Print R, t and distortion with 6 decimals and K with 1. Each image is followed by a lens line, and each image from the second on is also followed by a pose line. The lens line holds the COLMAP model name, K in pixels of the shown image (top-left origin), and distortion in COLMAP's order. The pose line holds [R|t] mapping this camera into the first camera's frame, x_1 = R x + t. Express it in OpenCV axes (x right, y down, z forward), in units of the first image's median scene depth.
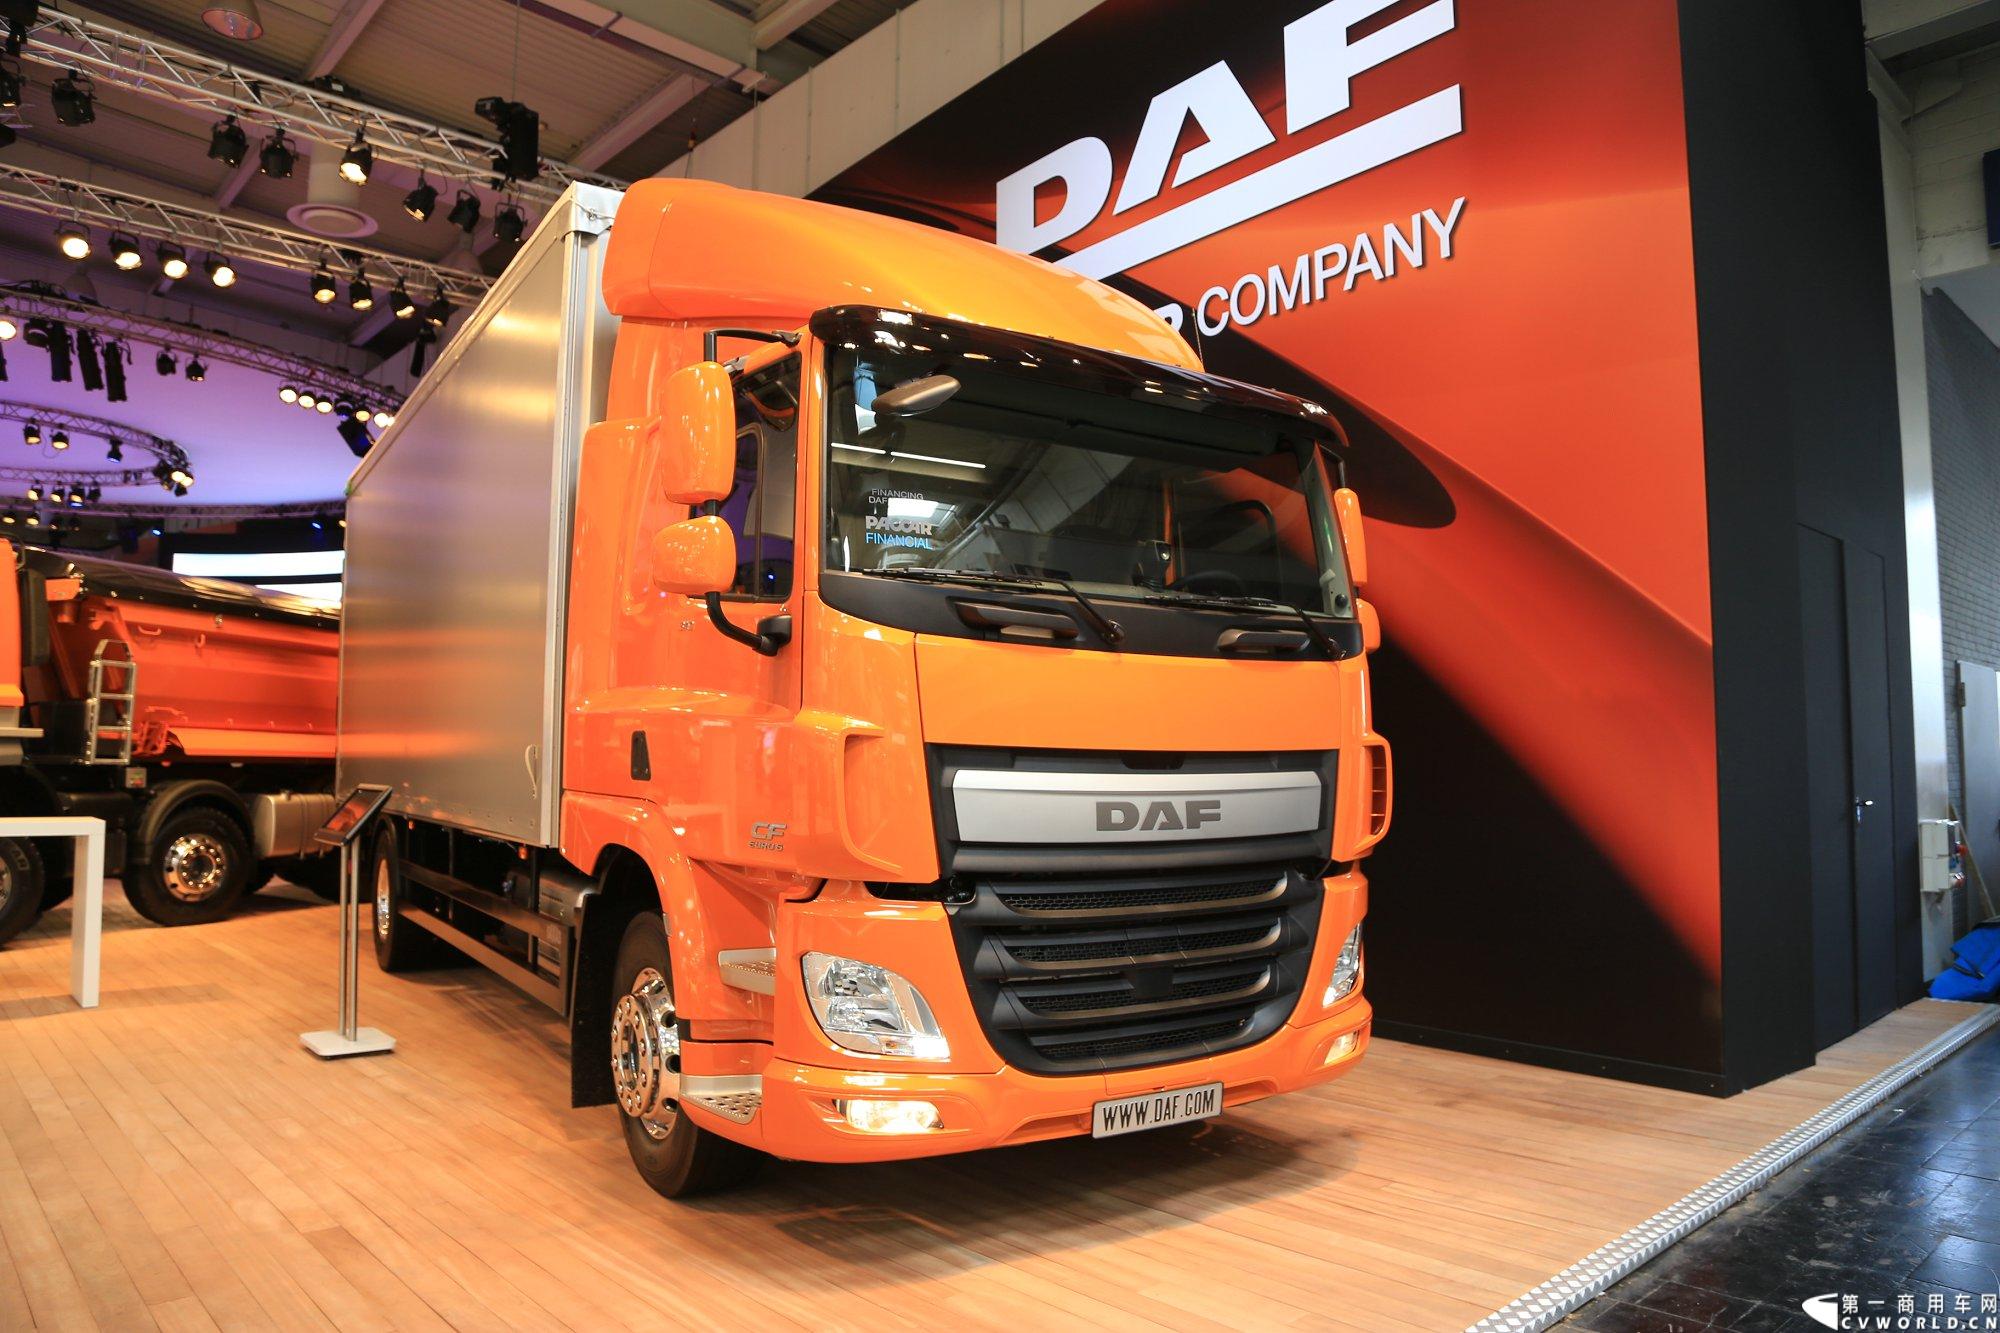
lens RADIAL K [[1300.6, 0, 1021.5], [0, 1300.6, 685.5], [0, 0, 1]] dist [-0.110985, 0.051434]
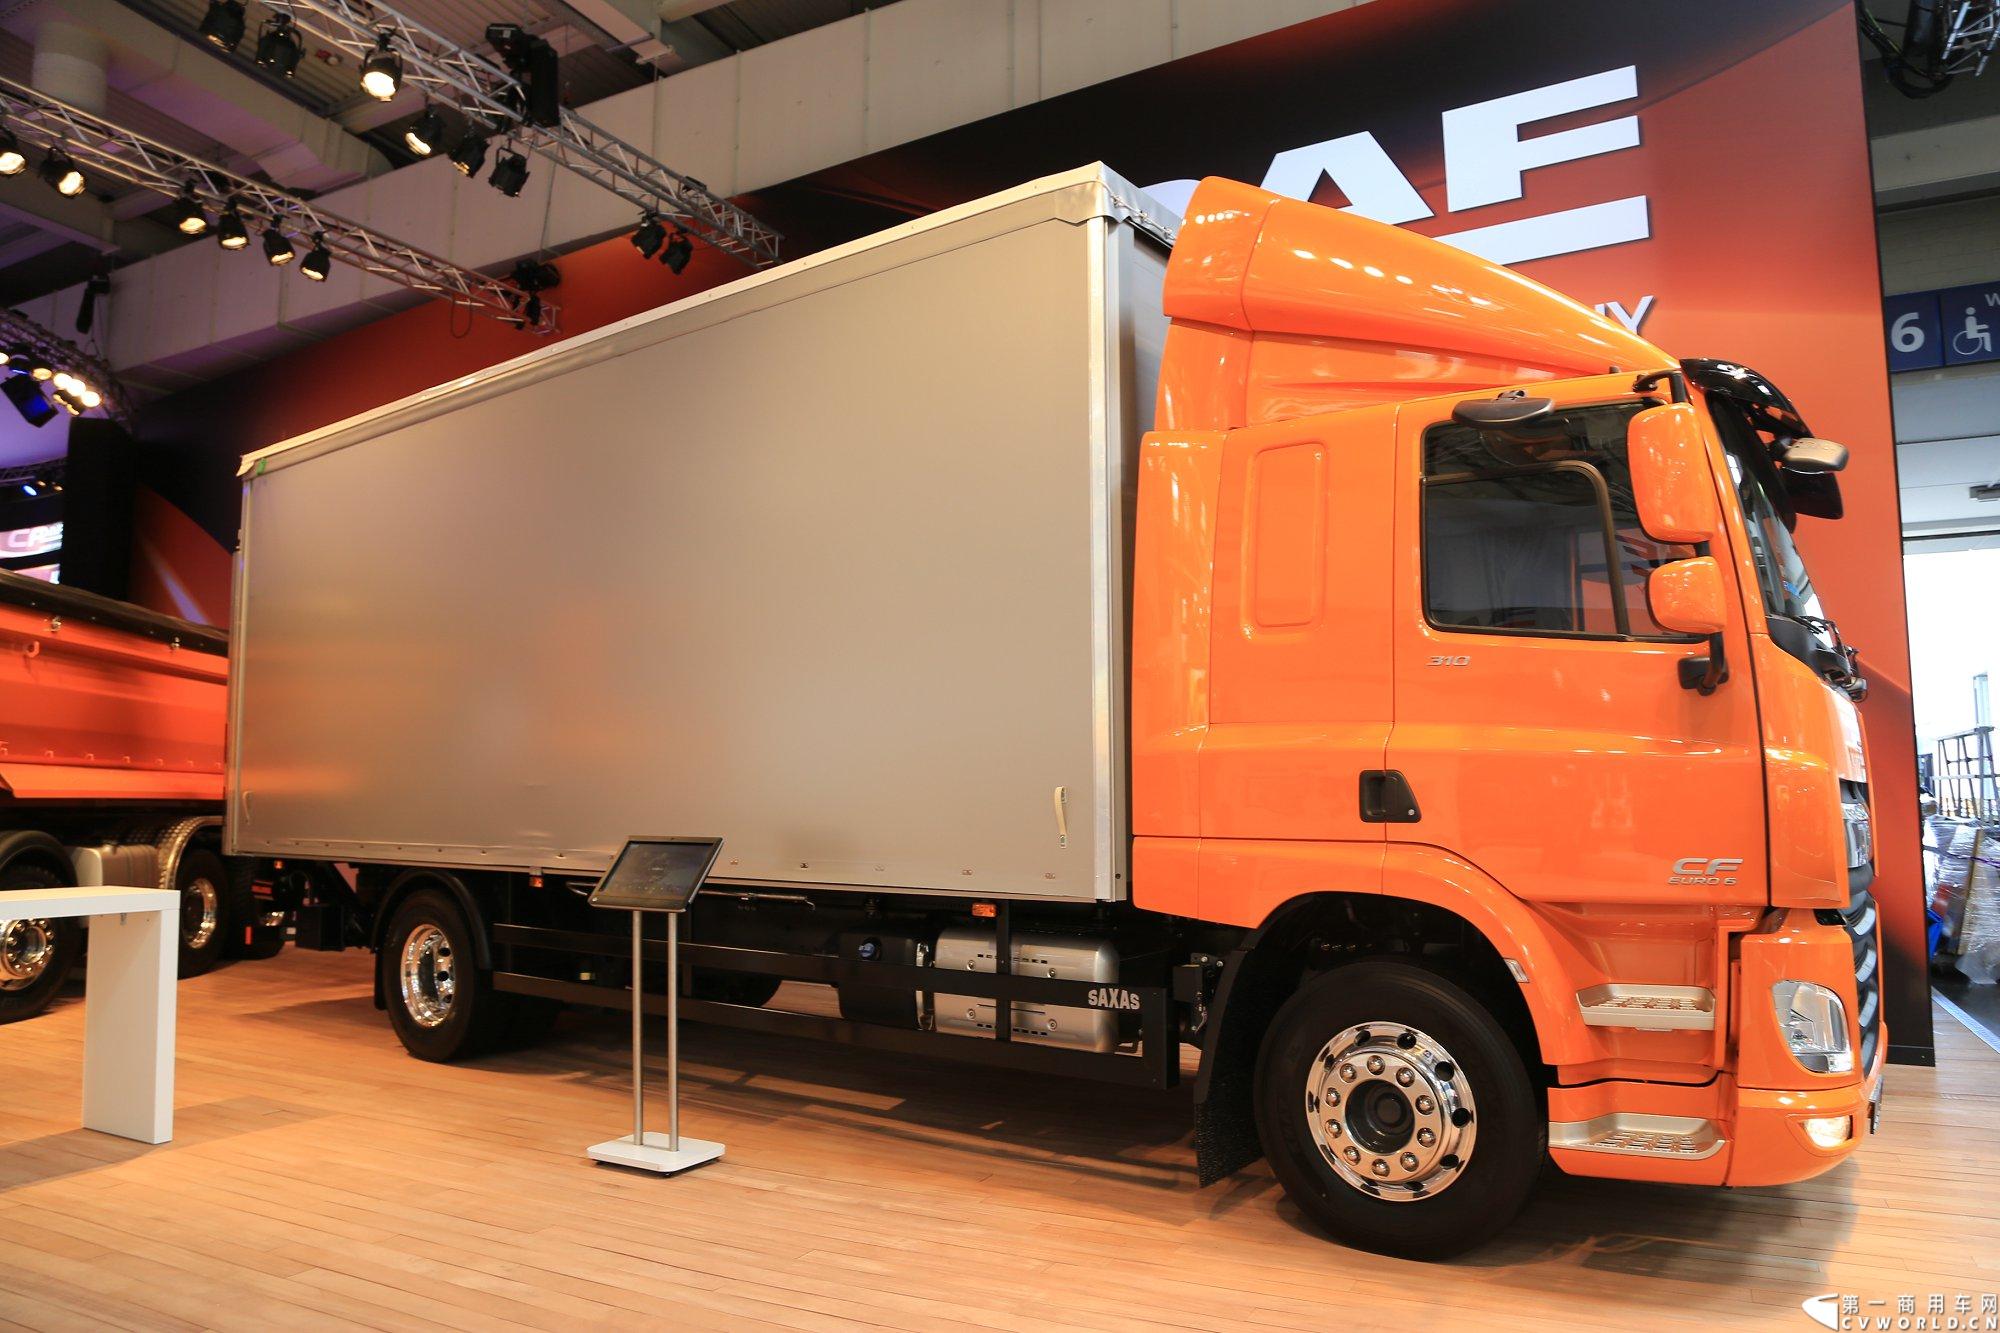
lens RADIAL K [[1300.6, 0, 1021.5], [0, 1300.6, 685.5], [0, 0, 1]] dist [-0.110985, 0.051434]
pose [[0.940451, 0.016583, 0.339525, -0.440941], [-0.009033, 0.999676, -0.023807, -0.000955], [-0.339809, 0.019322, 0.940296, 0.102902]]
